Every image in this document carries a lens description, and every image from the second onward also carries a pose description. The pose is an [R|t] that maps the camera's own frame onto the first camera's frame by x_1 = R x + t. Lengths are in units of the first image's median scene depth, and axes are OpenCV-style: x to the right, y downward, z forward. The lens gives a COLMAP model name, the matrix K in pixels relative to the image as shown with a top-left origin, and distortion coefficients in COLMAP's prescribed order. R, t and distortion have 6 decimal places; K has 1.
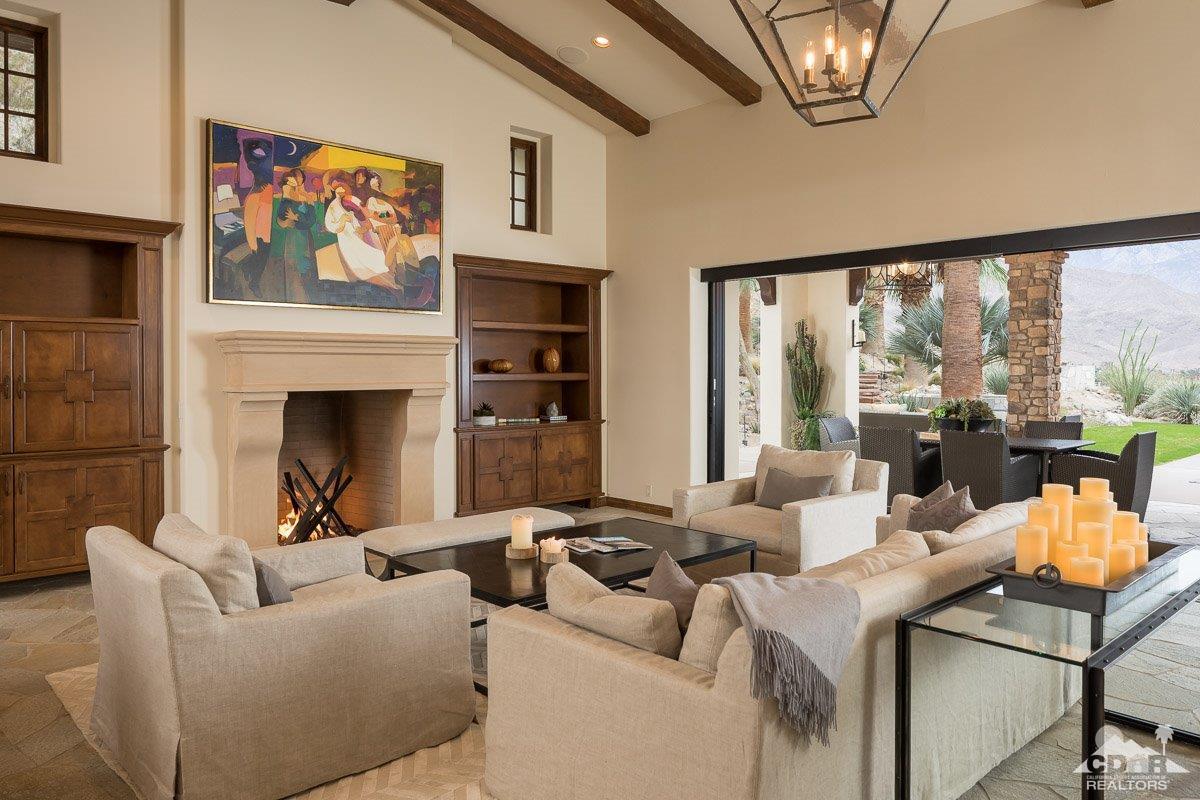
lens RADIAL K [[819.7, 0, 600.1], [0, 819.7, 378.7], [0, 0, 1]] dist [-0.003750, 0.001074]
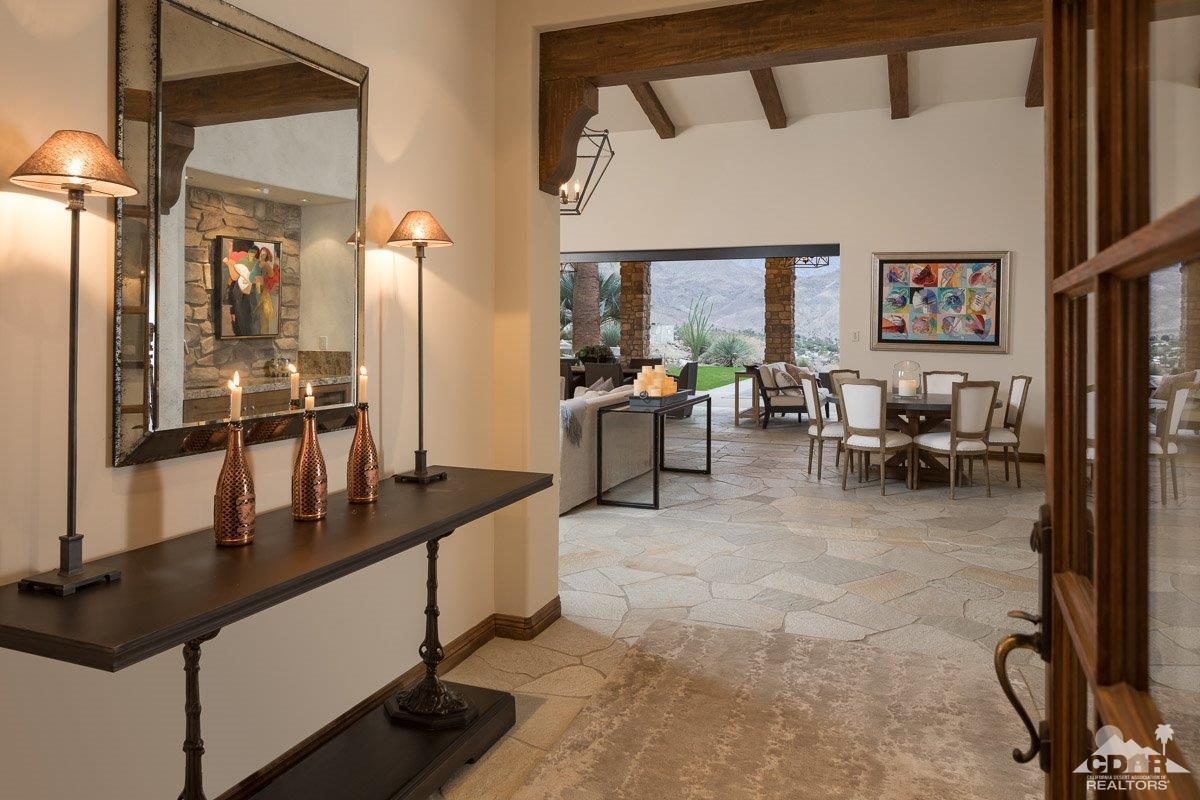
lens RADIAL K [[819.7, 0, 600.1], [0, 819.7, 378.7], [0, 0, 1]] dist [-0.003750, 0.001074]
pose [[0.900111, -0.024515, 0.434970, -0.137675], [0.002601, 0.998700, 0.050905, 0.005667], [-0.435652, -0.044688, 0.899005, -0.246414]]
